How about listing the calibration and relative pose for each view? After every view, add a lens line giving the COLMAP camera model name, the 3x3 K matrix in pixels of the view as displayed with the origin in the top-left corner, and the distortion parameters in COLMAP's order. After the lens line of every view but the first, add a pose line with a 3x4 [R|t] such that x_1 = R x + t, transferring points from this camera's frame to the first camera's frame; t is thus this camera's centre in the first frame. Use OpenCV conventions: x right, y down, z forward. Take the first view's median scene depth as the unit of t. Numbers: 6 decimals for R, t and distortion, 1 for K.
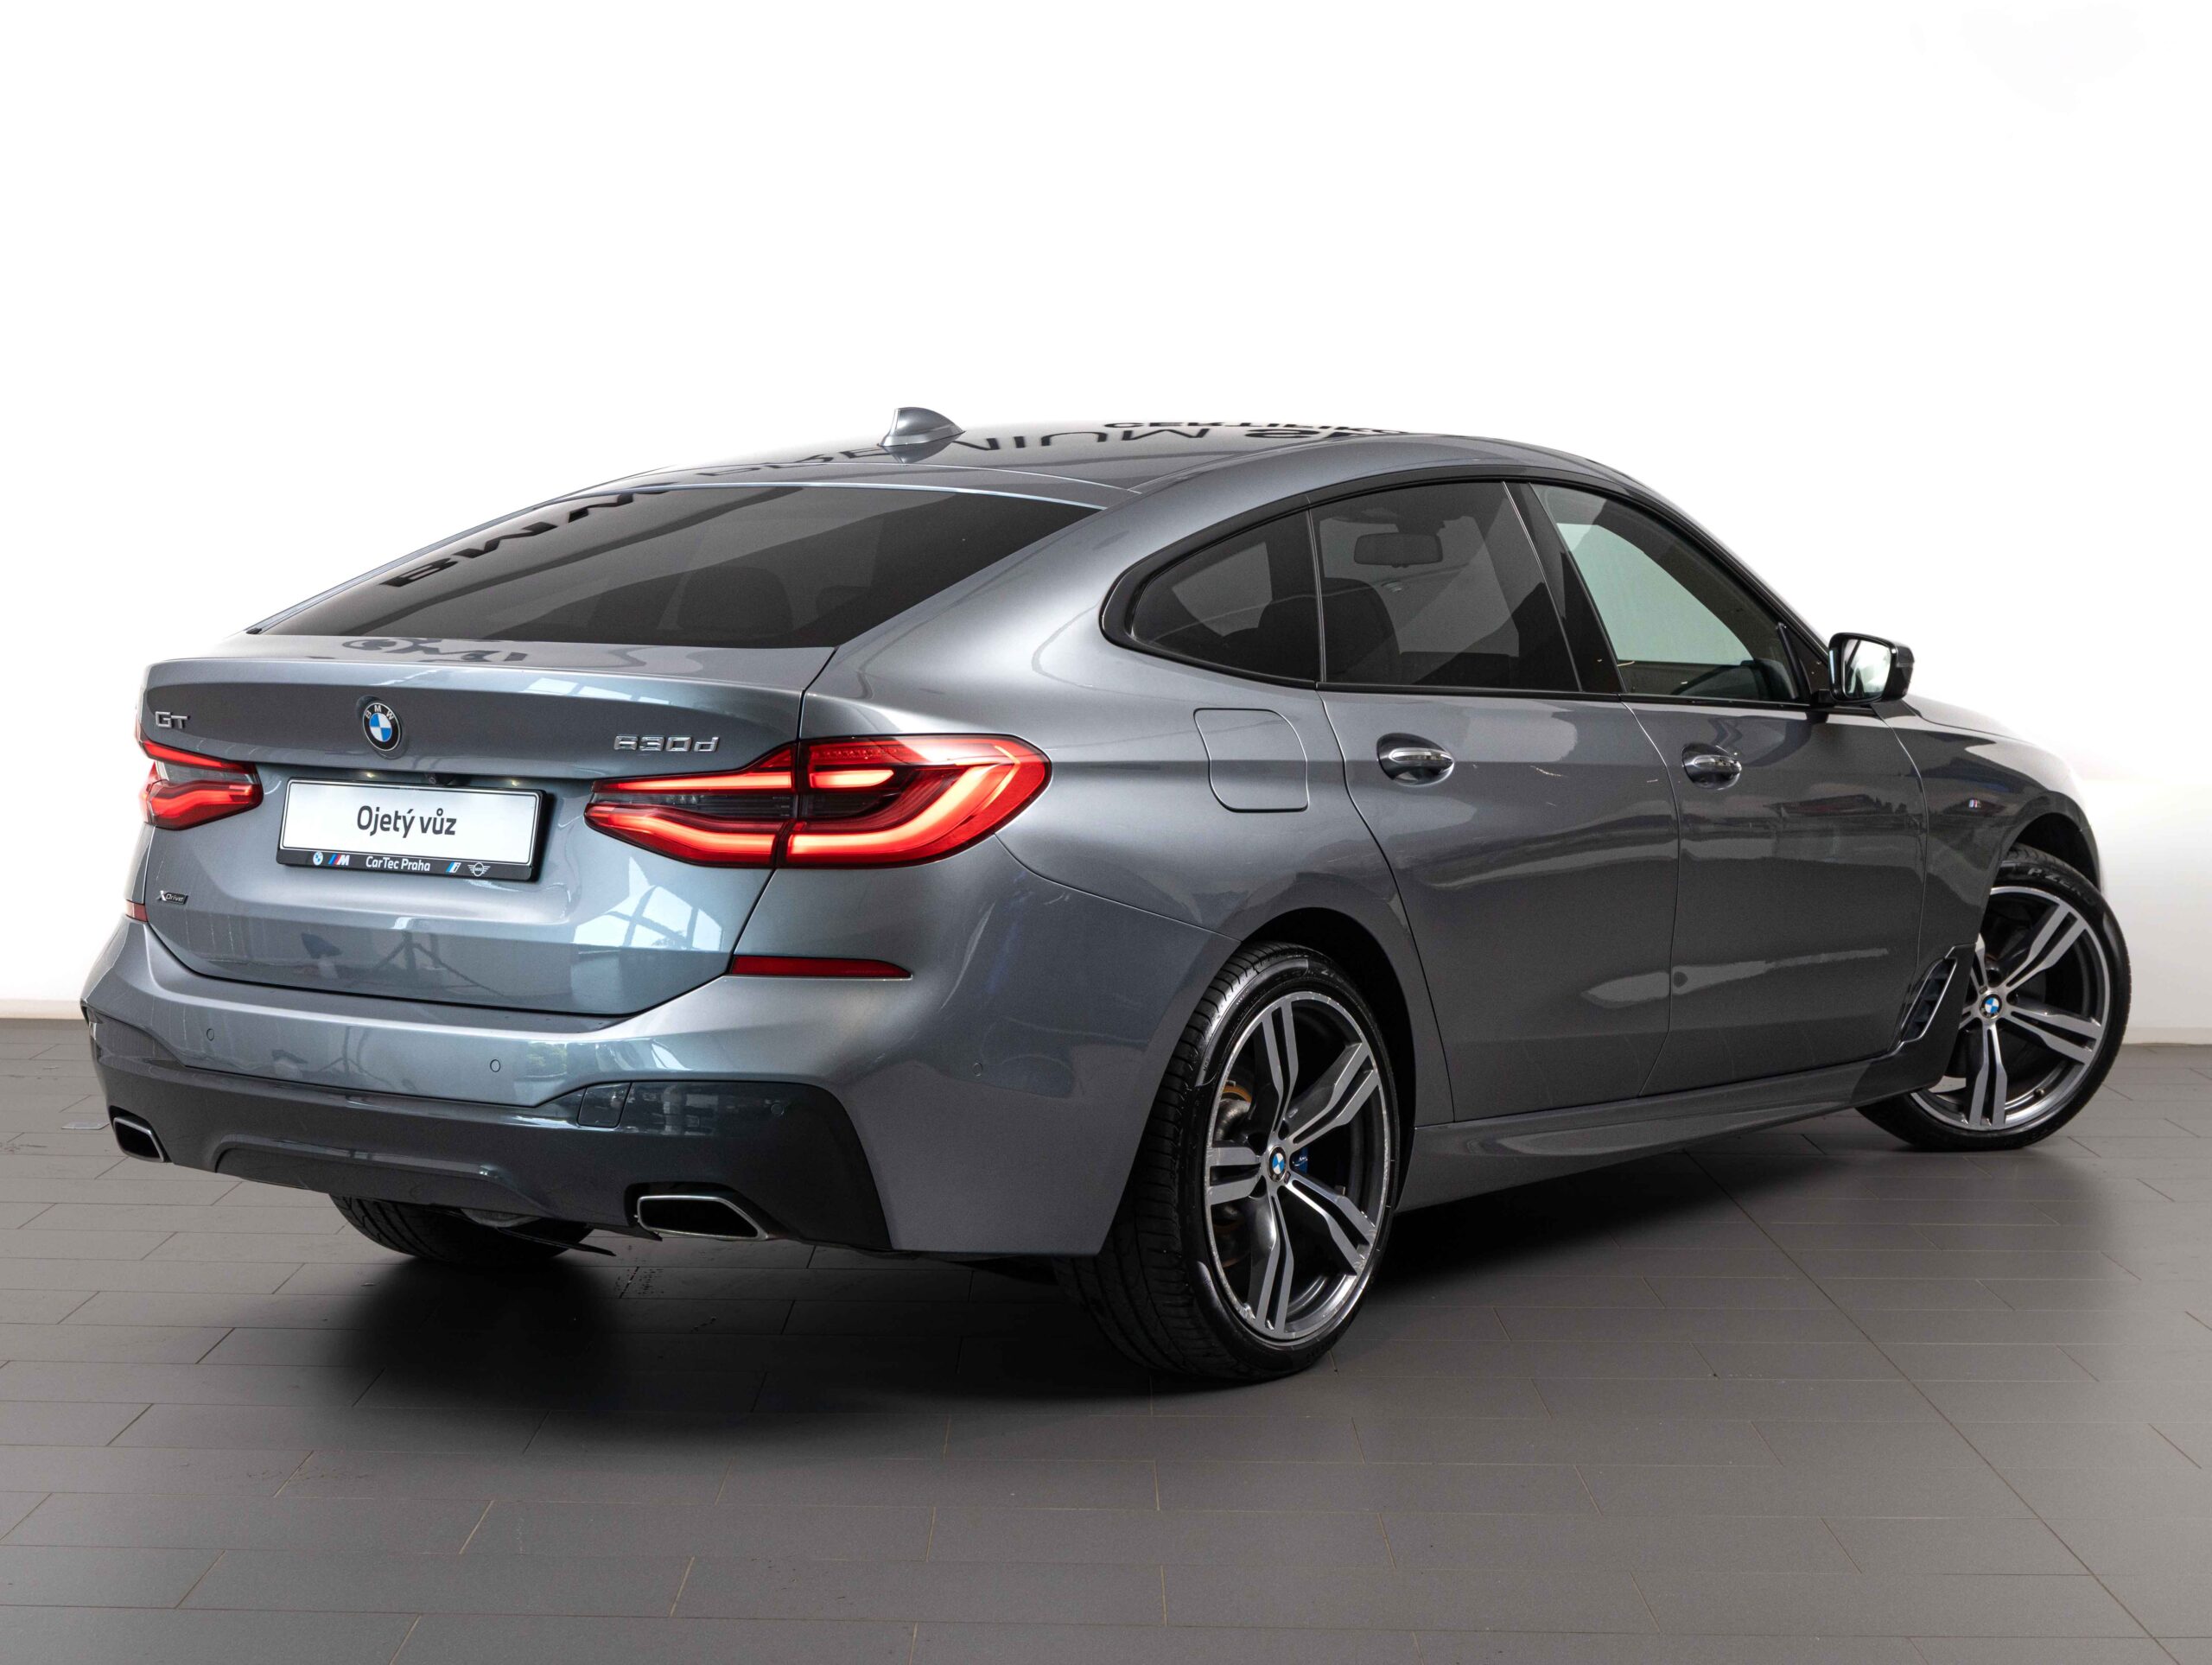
lens RADIAL K [[4024.8, 0, 1106.0], [0, 4024.8, 832.5], [0, 0, 1]] dist [0.022140, 0.026525]
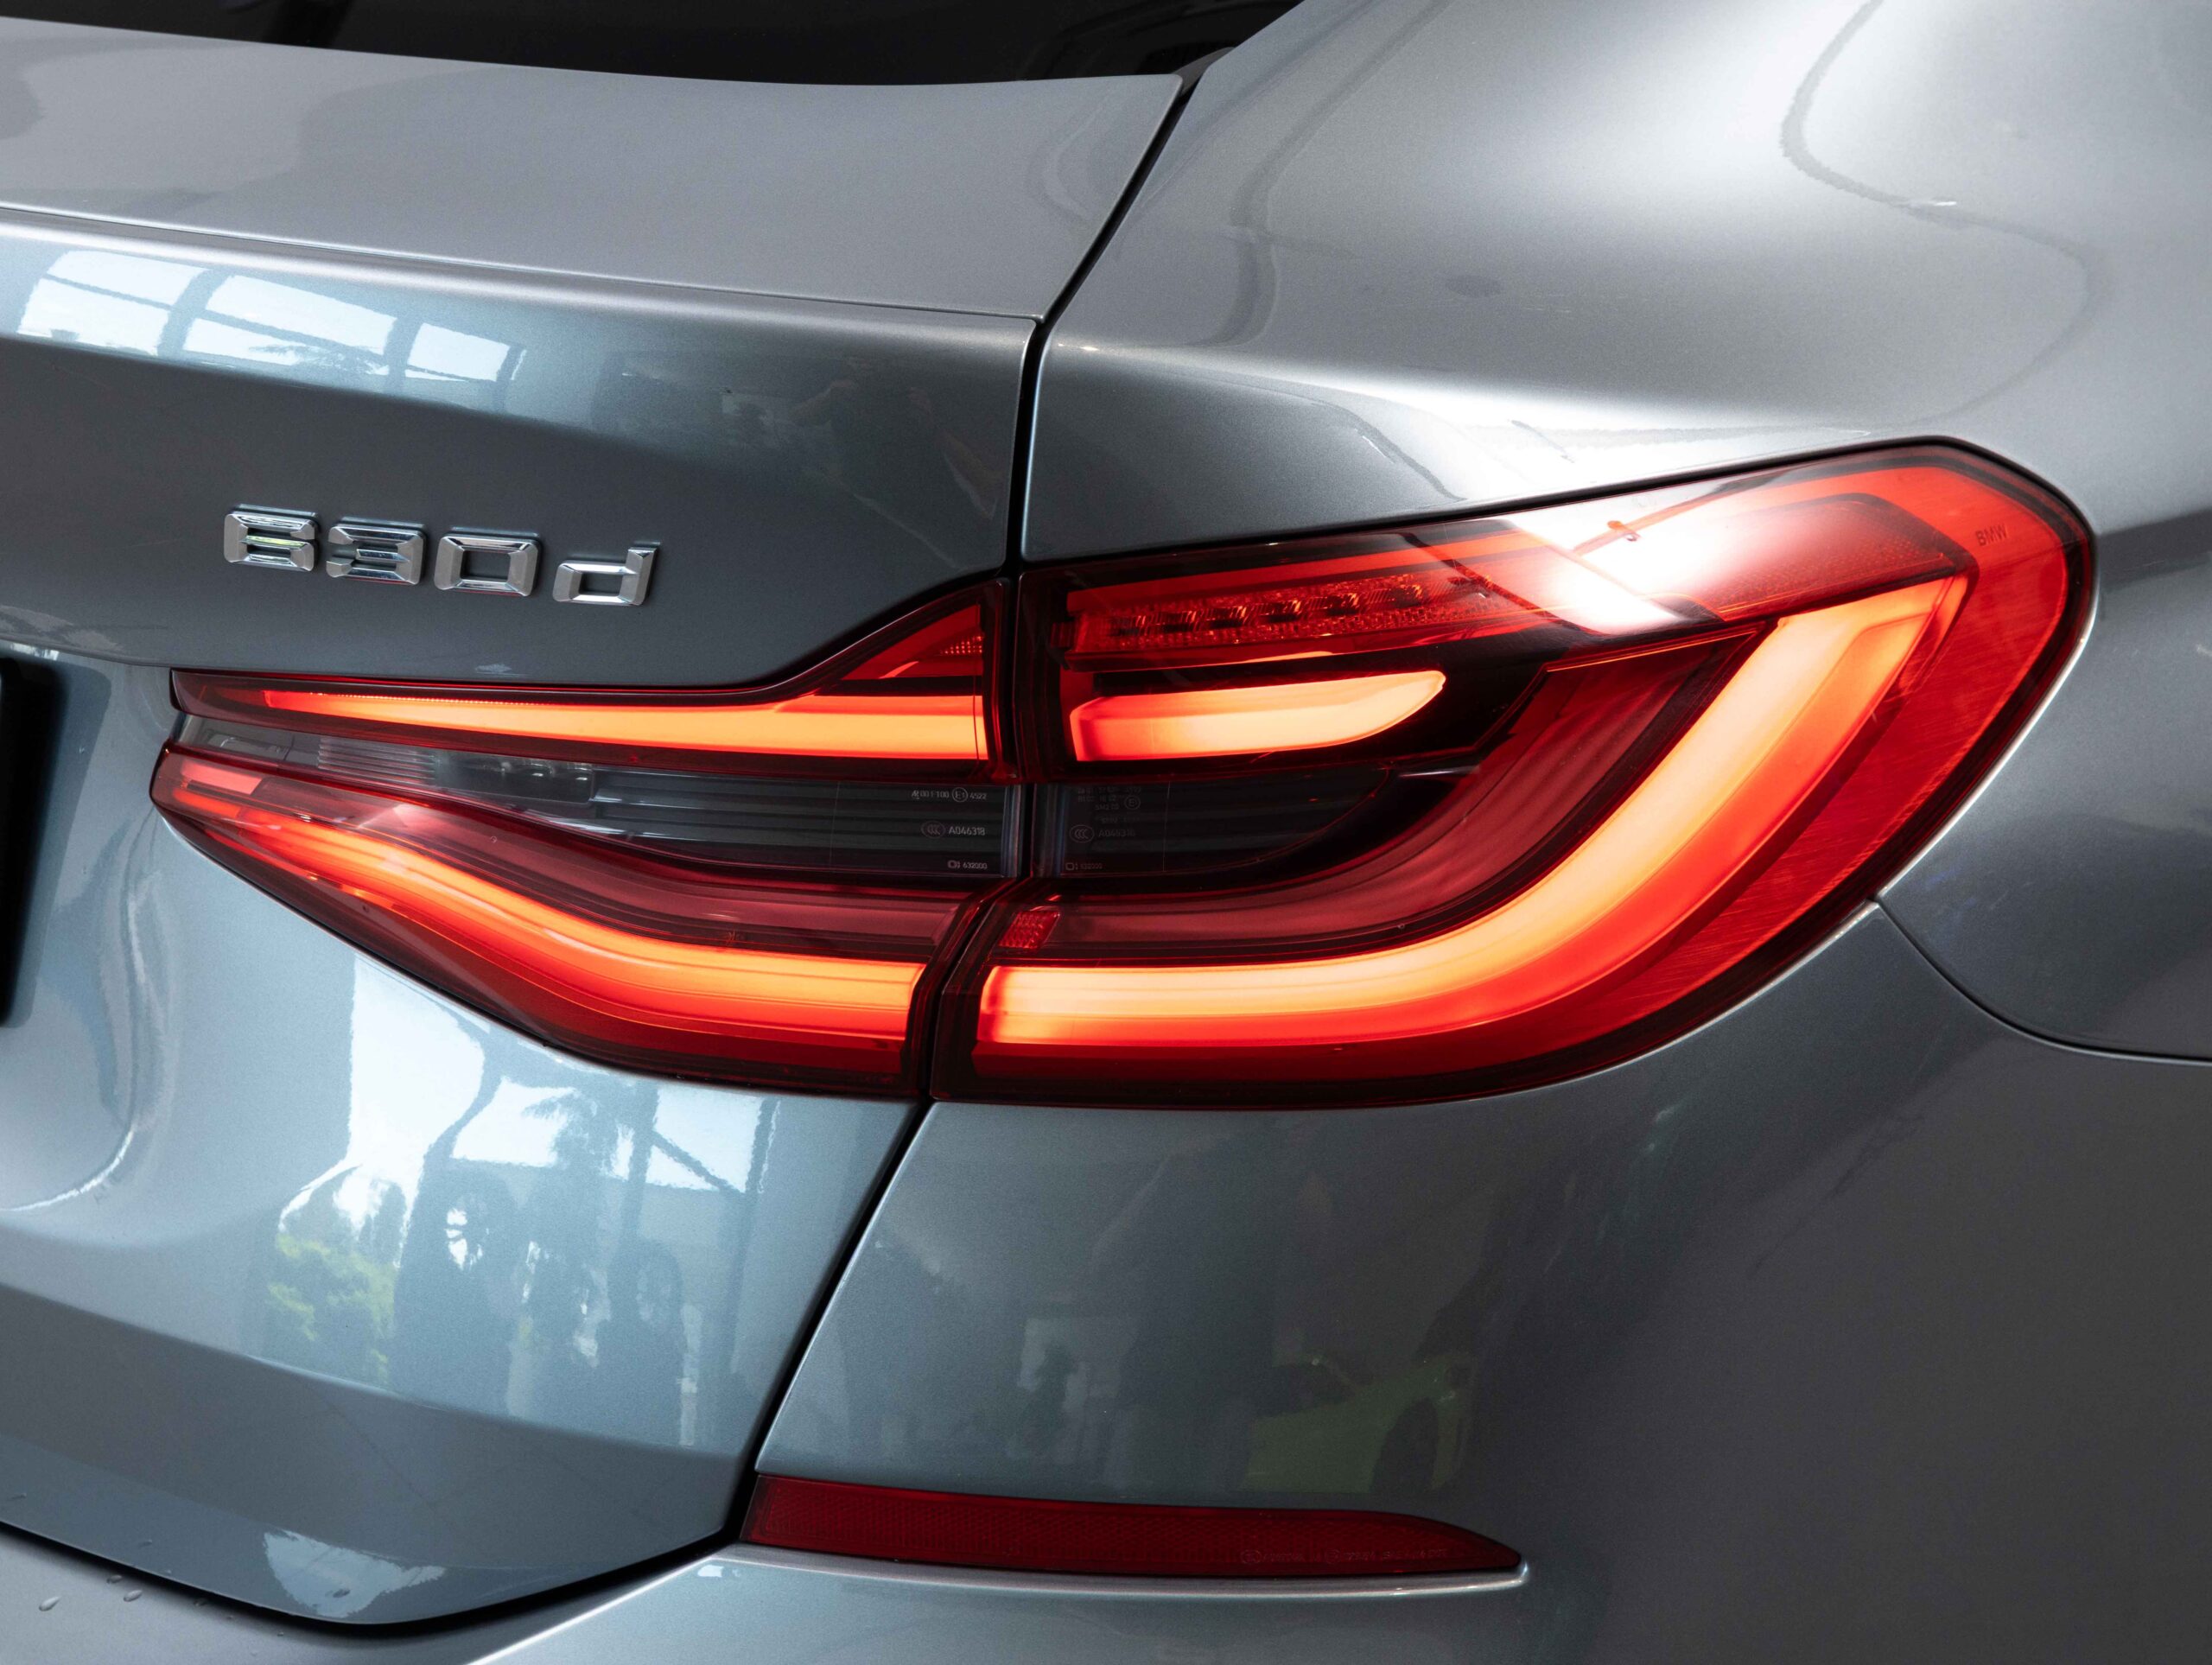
lens RADIAL K [[4718.4, 0, 1106.0], [0, 4718.4, 832.5], [0, 0, 1]] dist [-0.029817, -0.415127]
pose [[0.996203, 0.006837, -0.086794, -0.046768], [0.011967, 0.976697, 0.214287, -0.060058], [0.086236, -0.214512, 0.972907, 0.710074]]
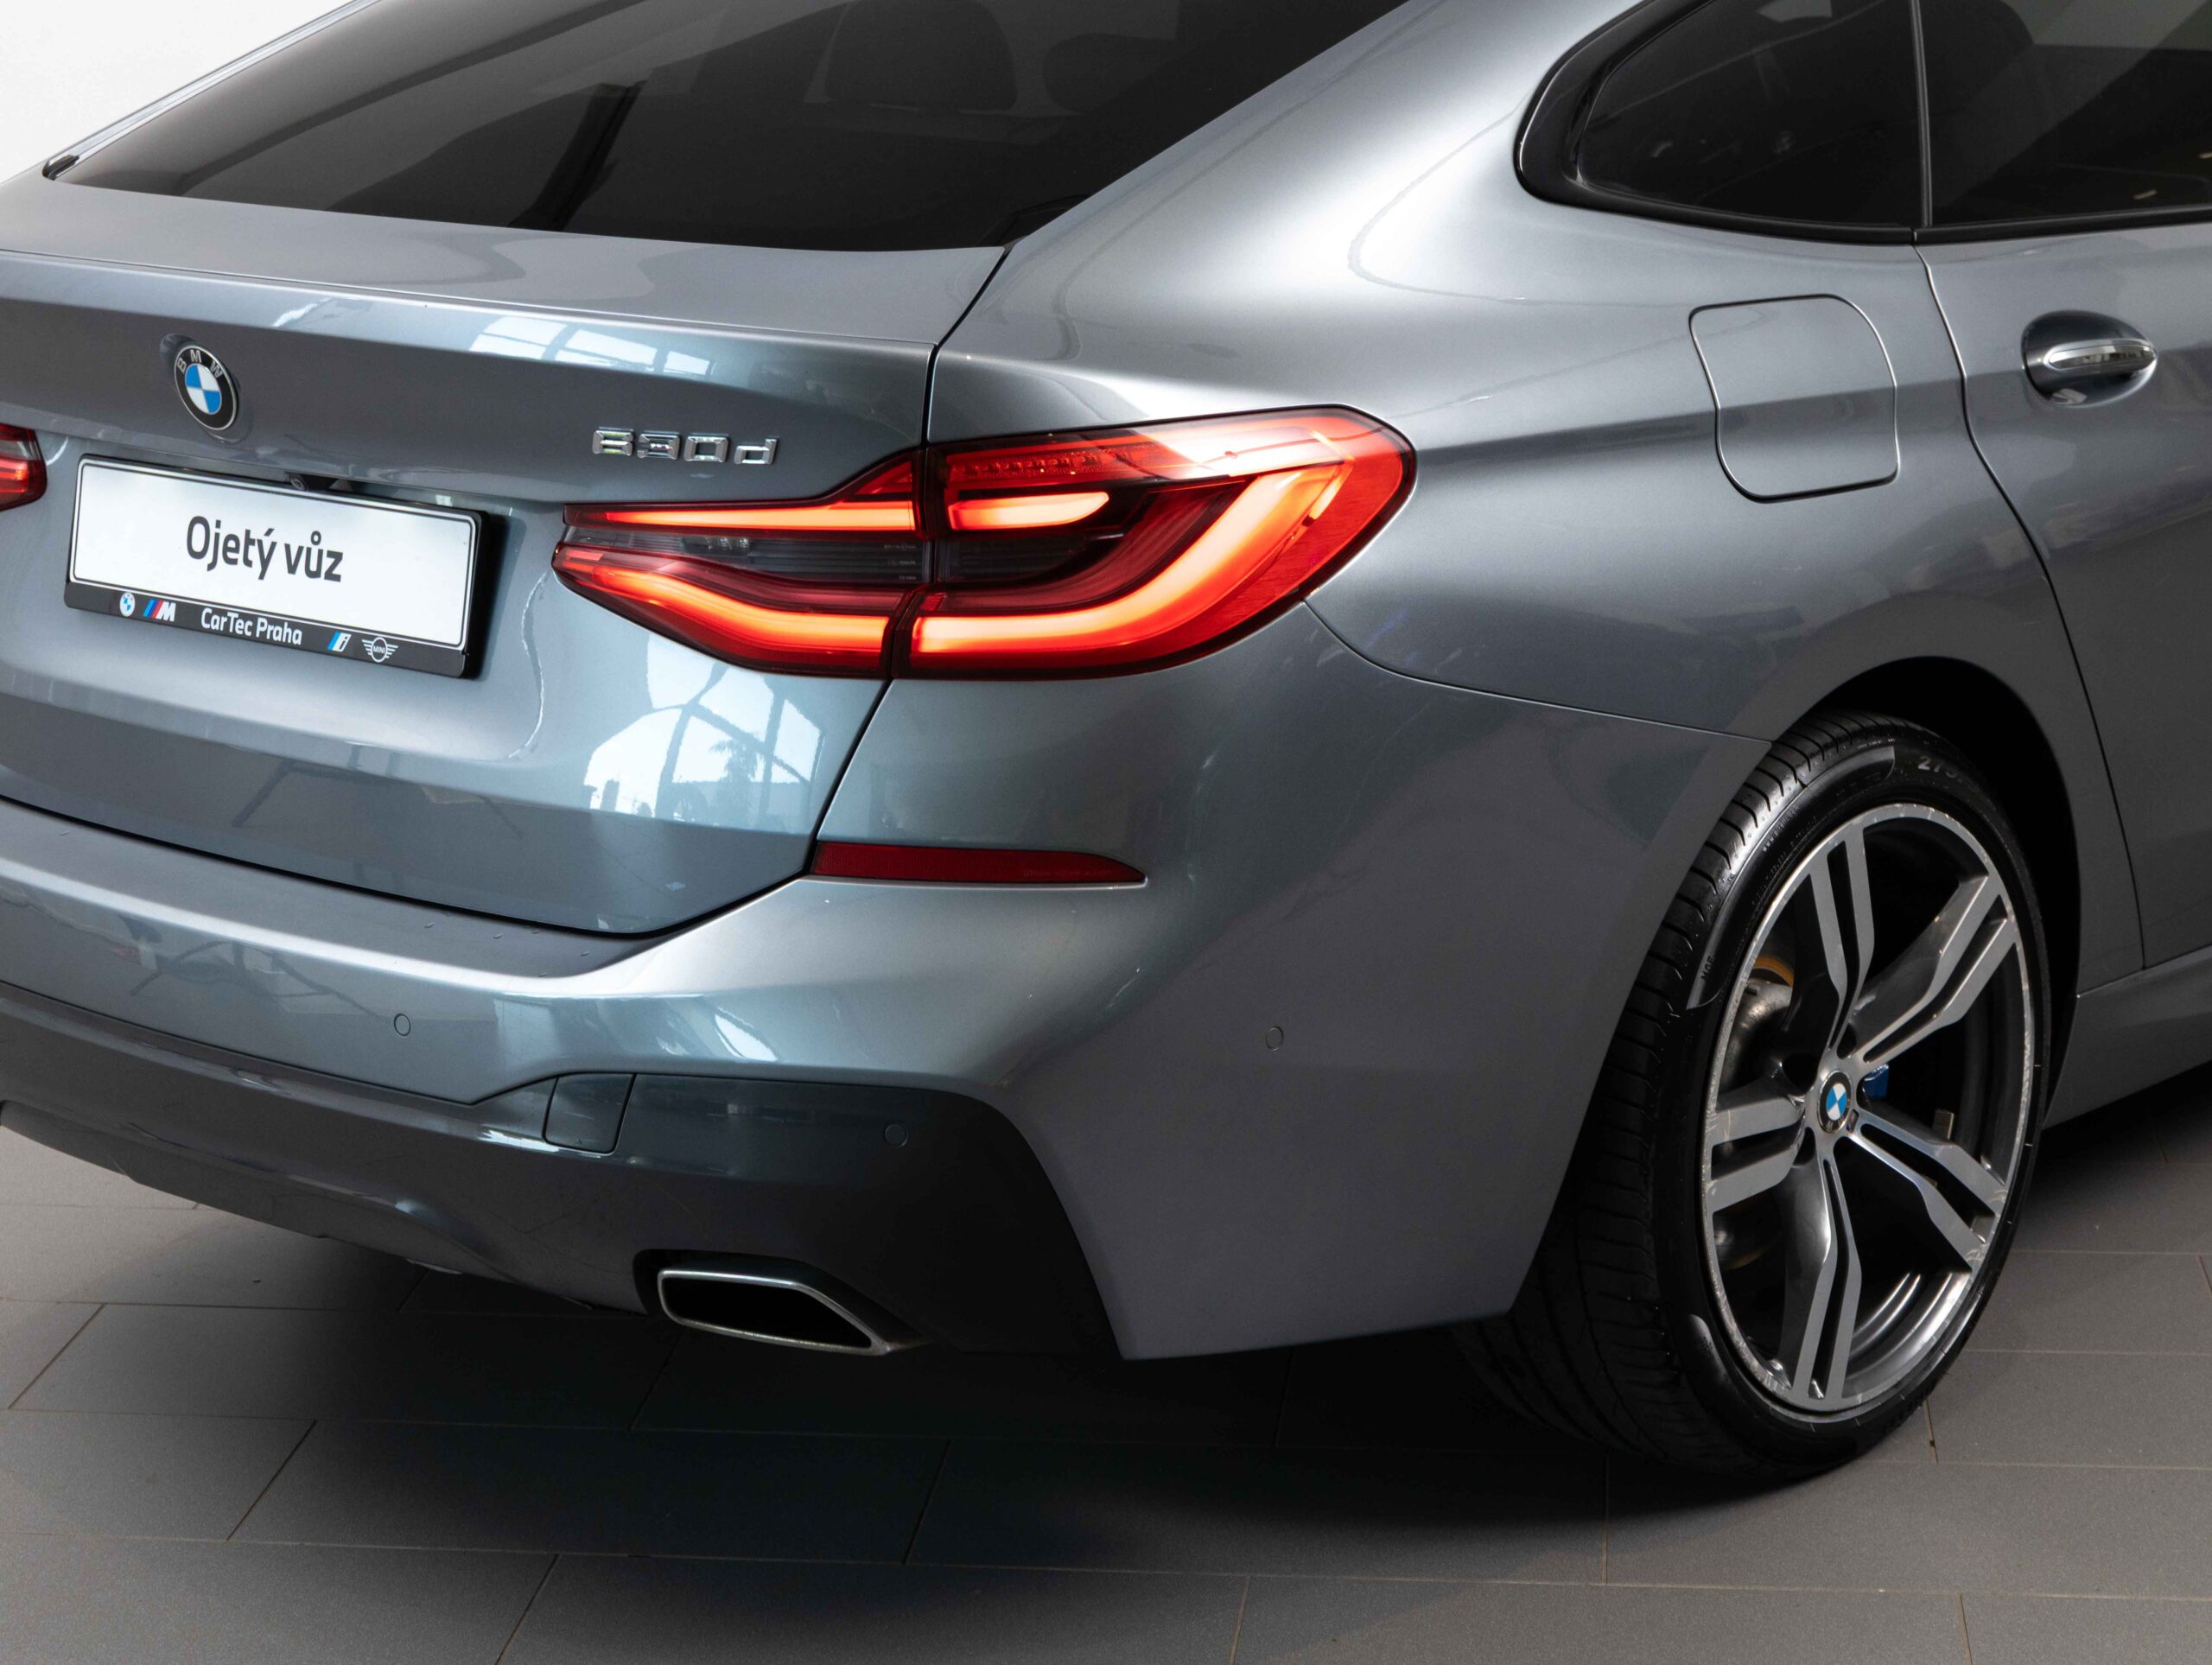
lens RADIAL K [[4718.4, 0, 1106.0], [0, 4718.4, 832.5], [0, 0, 1]] dist [-0.029817, -0.415127]
pose [[0.993757, 0.003745, -0.111502, 0.015413], [0.014856, 0.986093, 0.165527, -0.070825], [0.110572, -0.166150, 0.979882, 0.367994]]
